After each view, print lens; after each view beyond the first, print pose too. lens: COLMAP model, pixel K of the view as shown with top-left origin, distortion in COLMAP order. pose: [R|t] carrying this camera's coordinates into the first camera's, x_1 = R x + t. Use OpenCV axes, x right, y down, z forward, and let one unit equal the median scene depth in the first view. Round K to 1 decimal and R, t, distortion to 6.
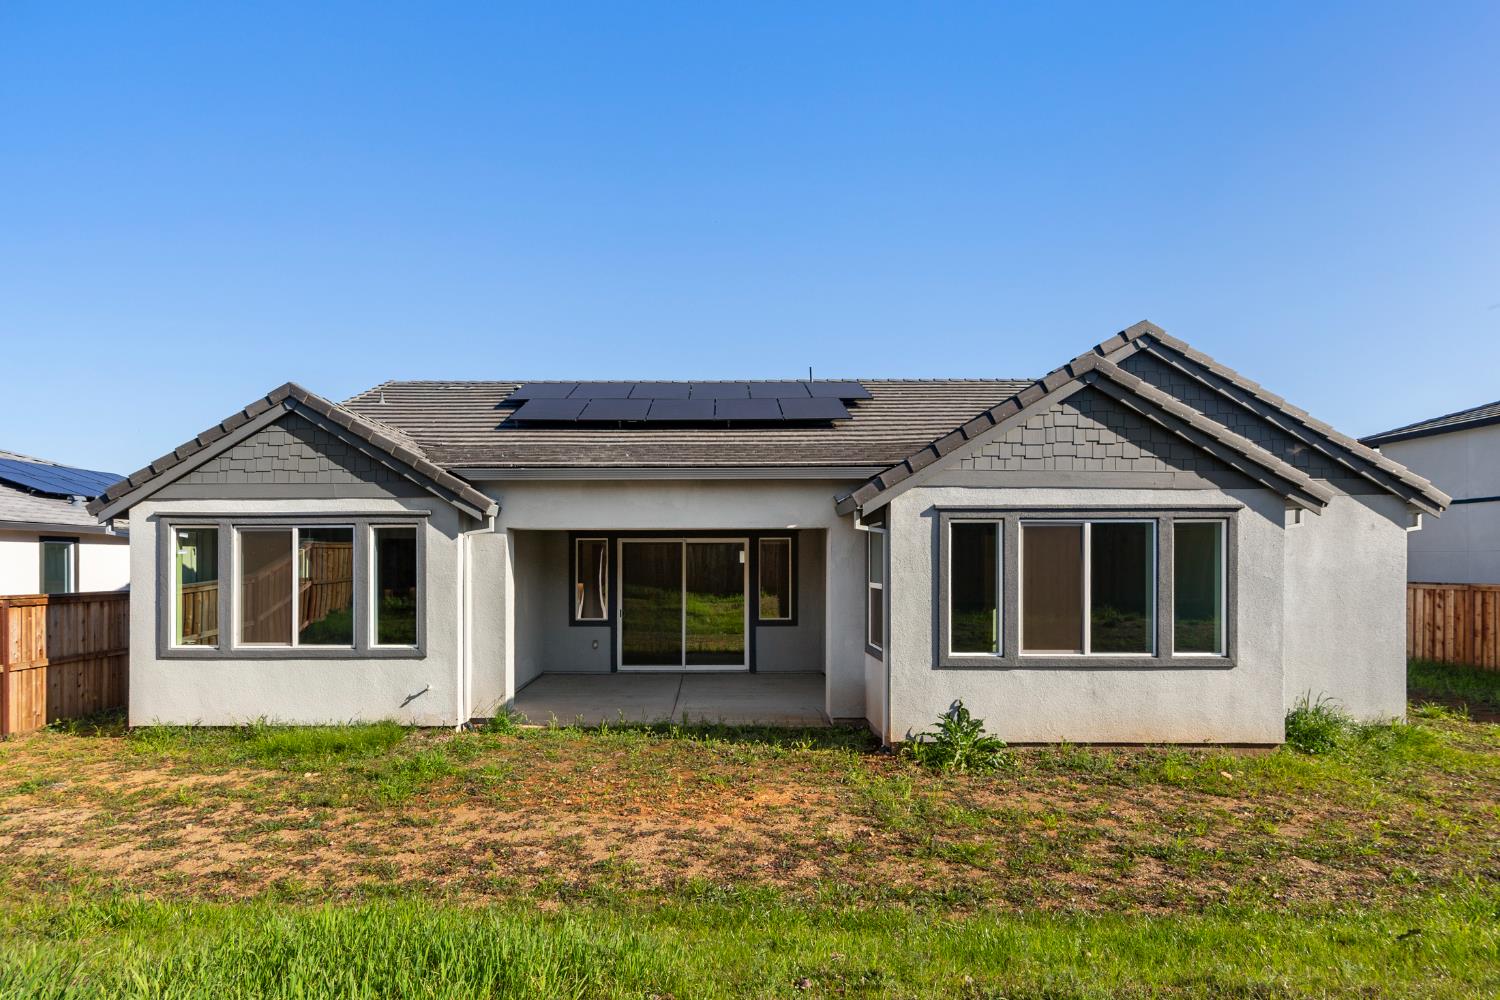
lens RADIAL K [[733.7, 0, 689.5], [0, 733.7, 568.8], [0, 0, 1]] dist [0.002935, 0.001382]
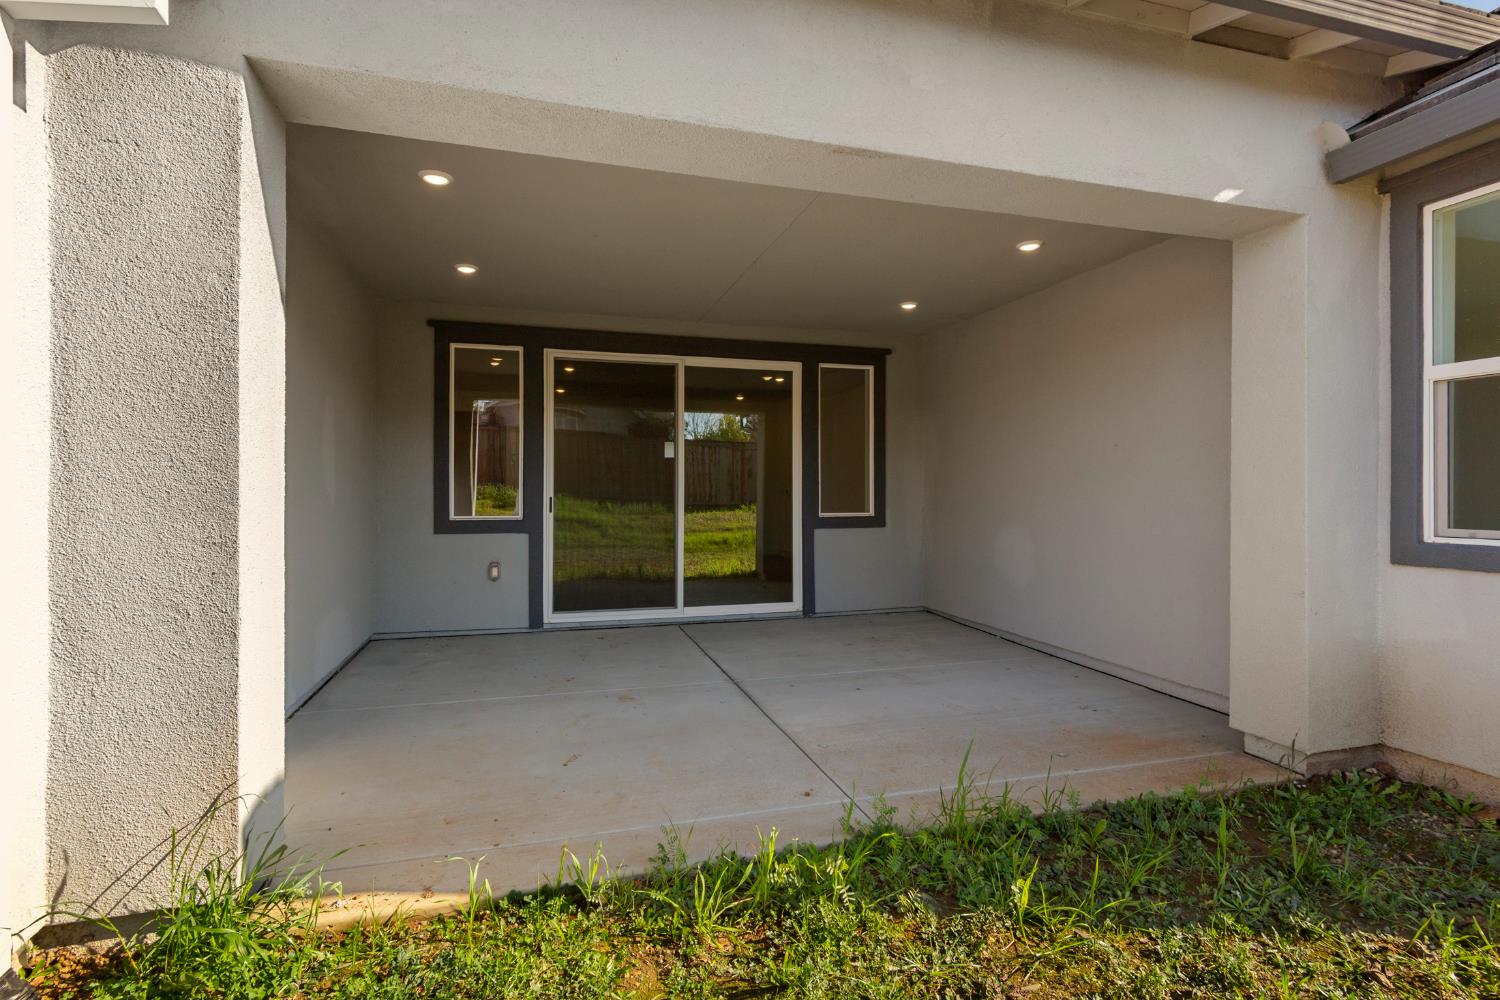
lens RADIAL K [[733.7, 0, 742.9], [0, 733.7, 488.7], [0, 0, 1]] dist [0.002935, 0.001382]
pose [[0.956083, 0.005064, 0.293052, -0.174244], [-0.002585, 0.999958, -0.008846, 0.082609], [-0.293085, 0.007700, 0.956055, 0.767083]]
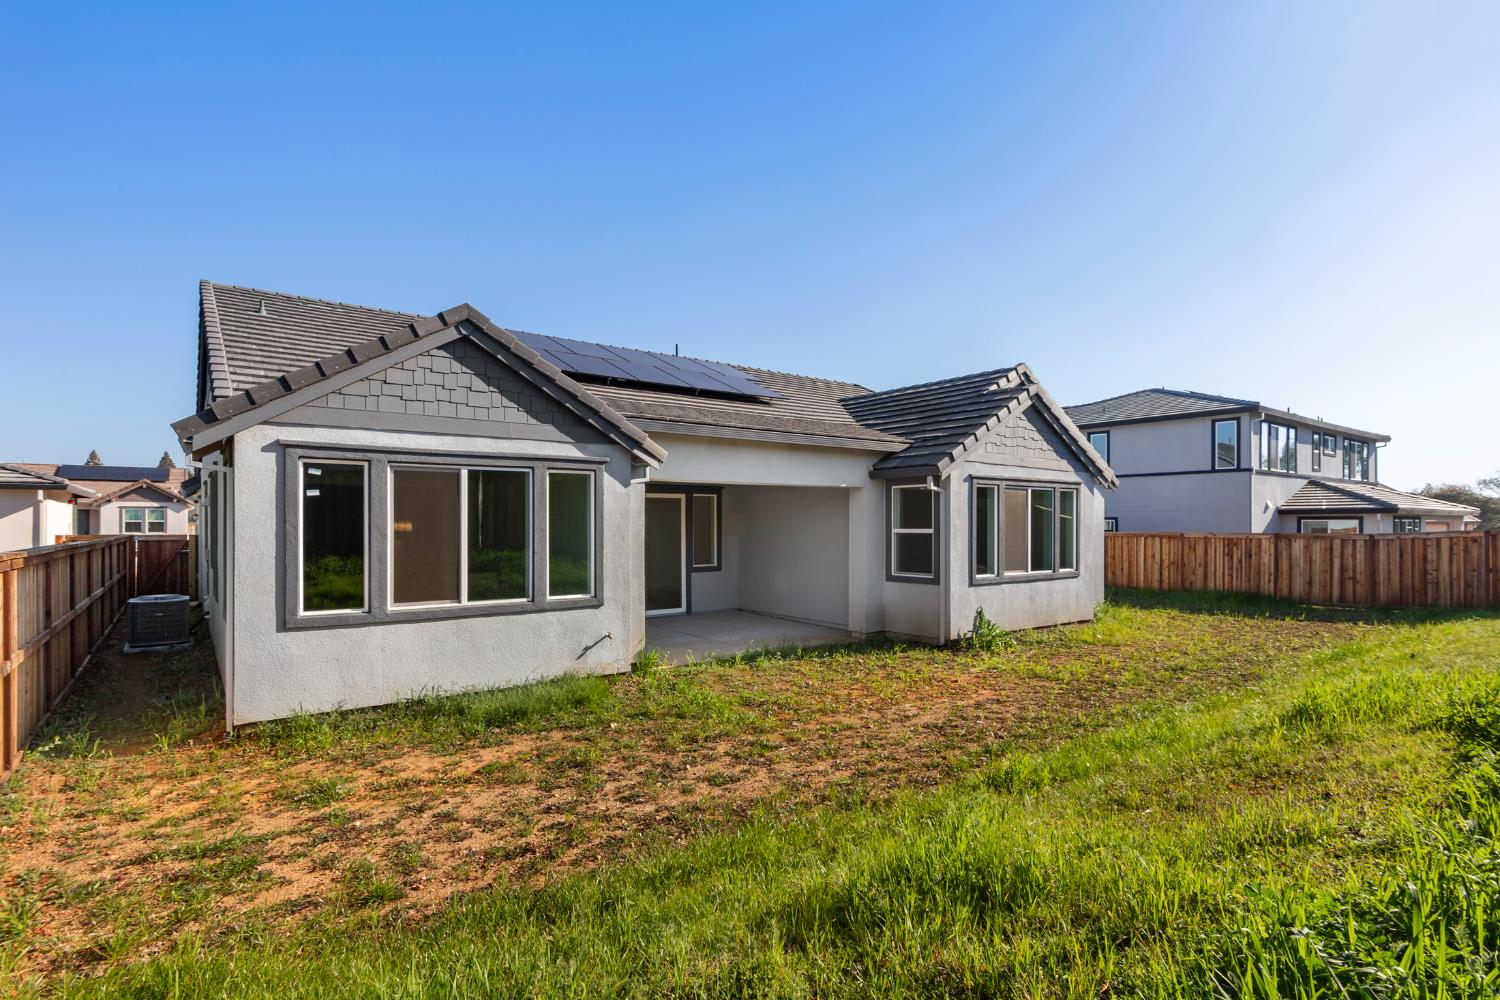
lens RADIAL K [[733.7, 0, 725.2], [0, 733.7, 523.2], [0, 0, 1]] dist [0.002935, 0.001382]
pose [[0.803107, 0.001431, 0.595833, -0.808860], [0.002326, 0.999982, -0.005537, 0.014980], [-0.595830, 0.005833, 0.803089, 0.106307]]
